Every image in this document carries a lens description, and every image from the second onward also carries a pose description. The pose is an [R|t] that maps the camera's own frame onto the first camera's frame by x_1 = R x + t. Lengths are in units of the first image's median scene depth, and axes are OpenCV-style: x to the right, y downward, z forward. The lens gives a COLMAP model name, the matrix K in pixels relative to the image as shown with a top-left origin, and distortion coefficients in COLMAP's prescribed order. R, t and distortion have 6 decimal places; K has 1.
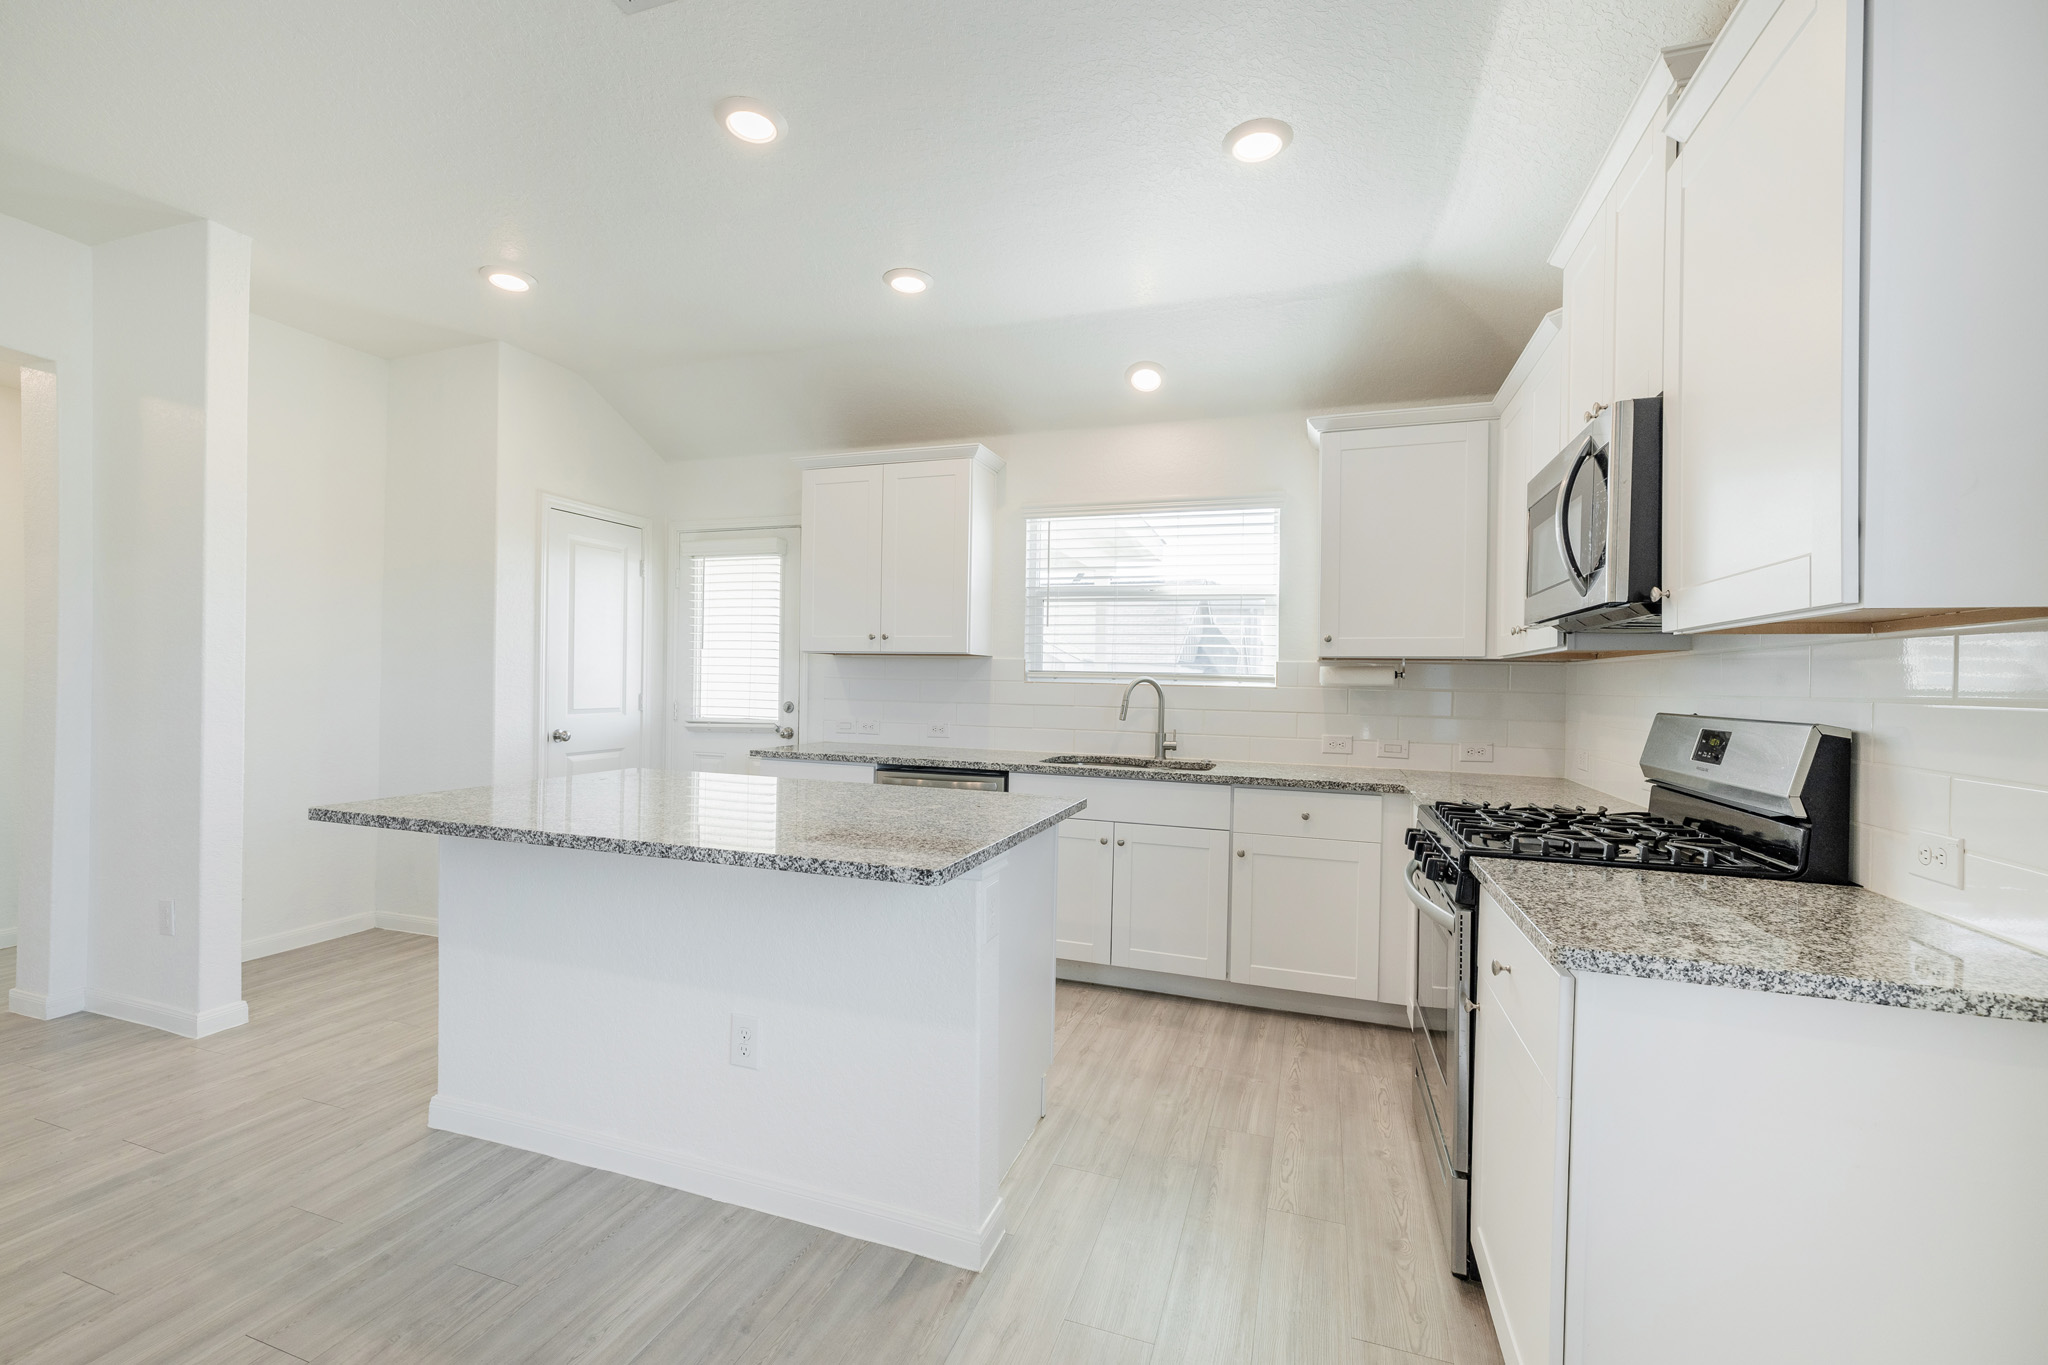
lens RADIAL K [[857.0, 0, 1016.7], [0, 857.0, 682.4], [0, 0, 1]] dist [0.000075, 0.000164]
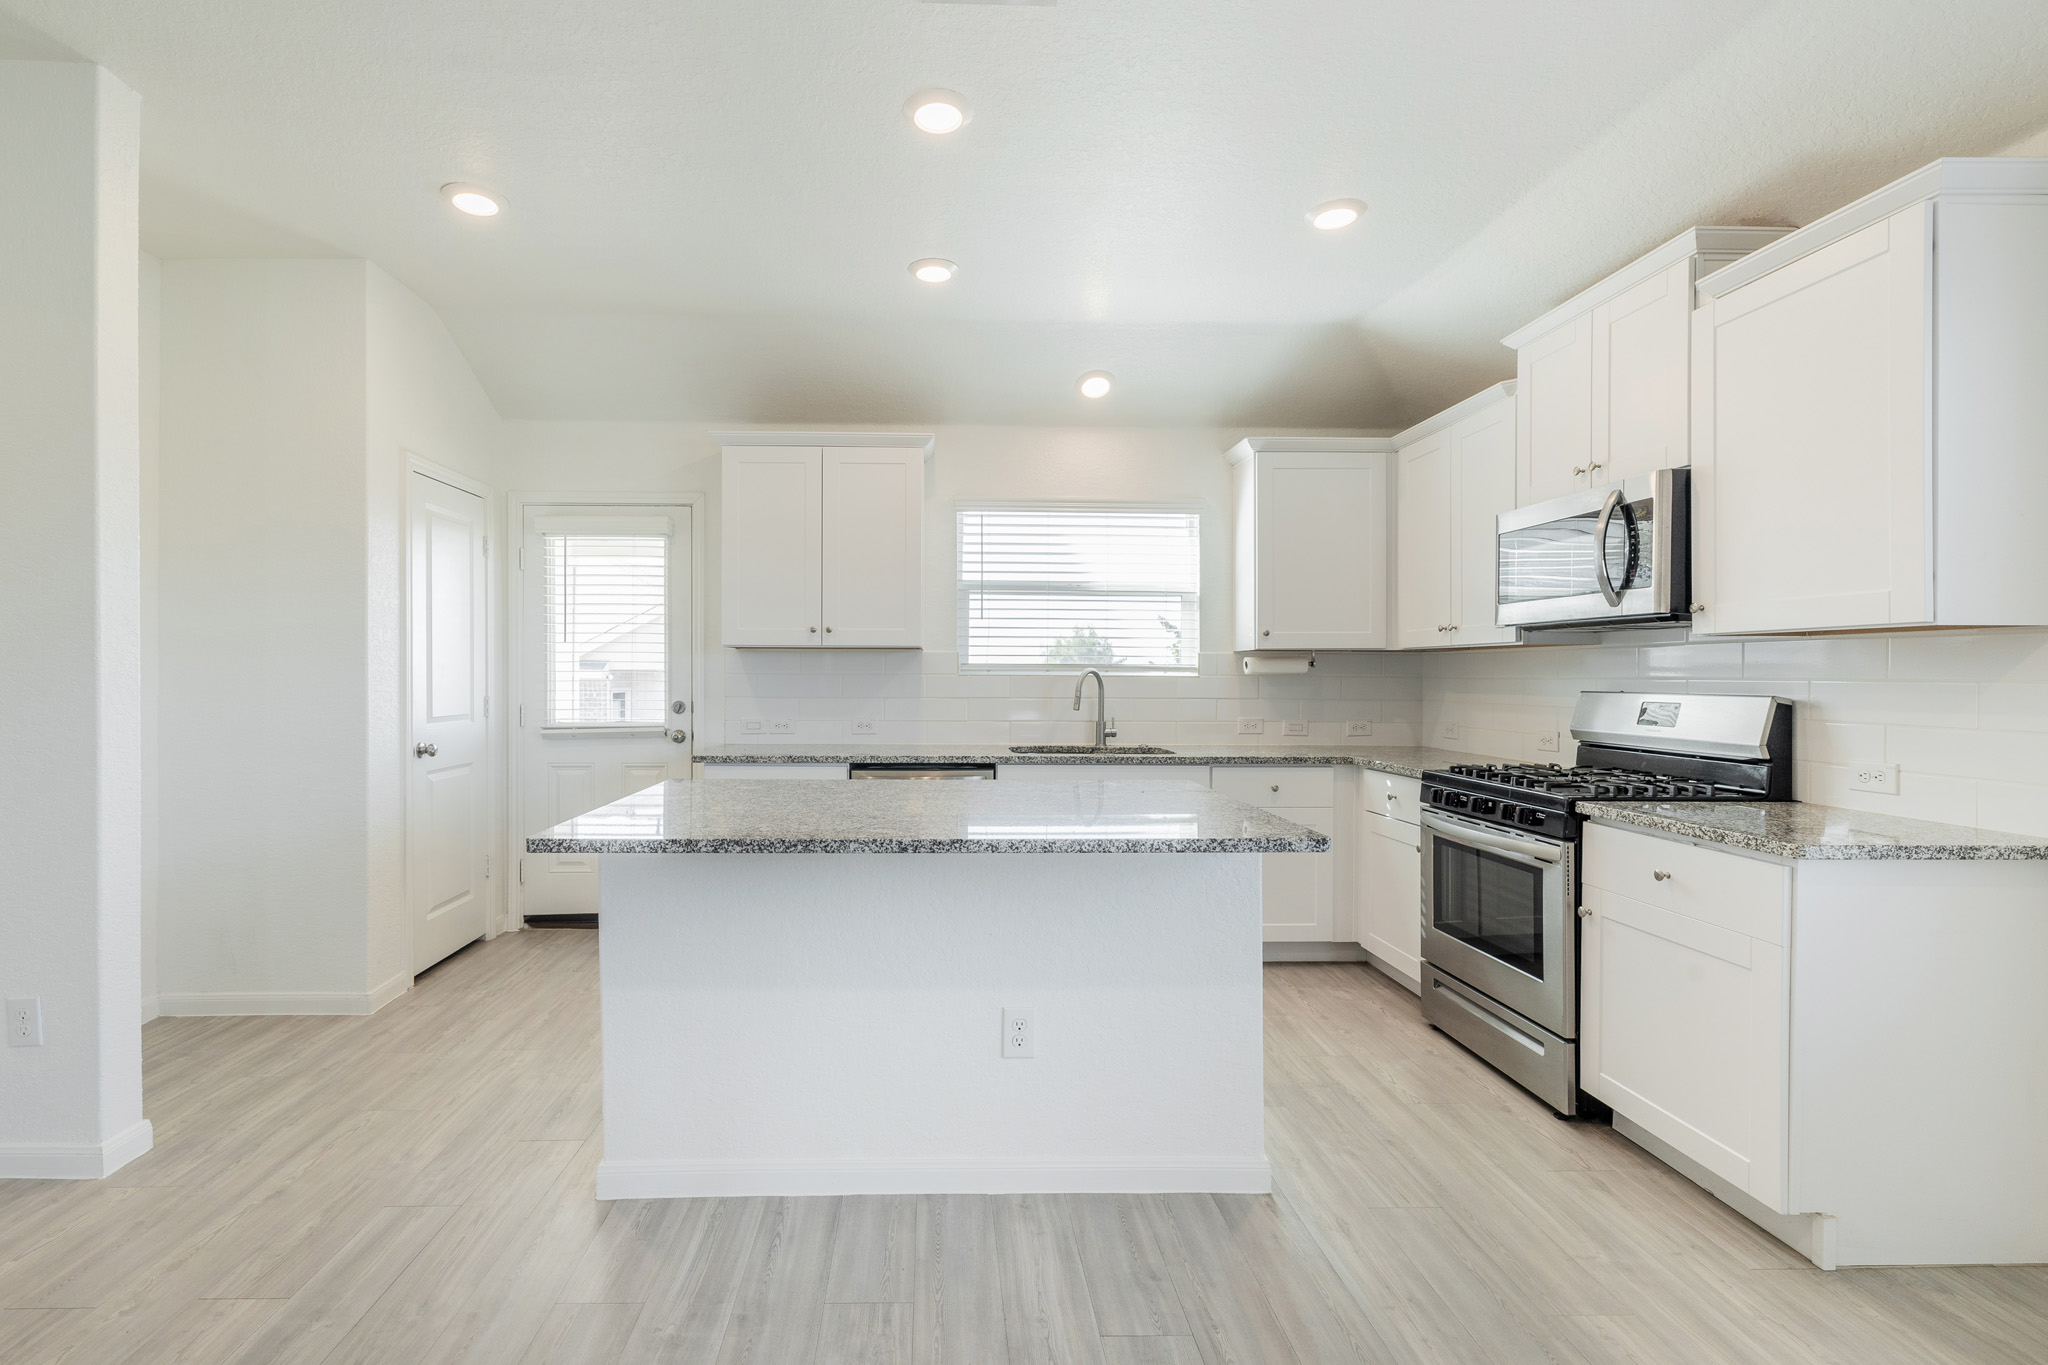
lens RADIAL K [[918.3, 0, 955.3], [0, 918.3, 676.9], [0, 0, 1]] dist [0.001252, -0.000375]
pose [[0.935074, -0.016895, 0.354051, -0.451078], [0.014841, 0.999854, 0.008517, -0.009014], [-0.354143, -0.002710, 0.935187, 0.002460]]
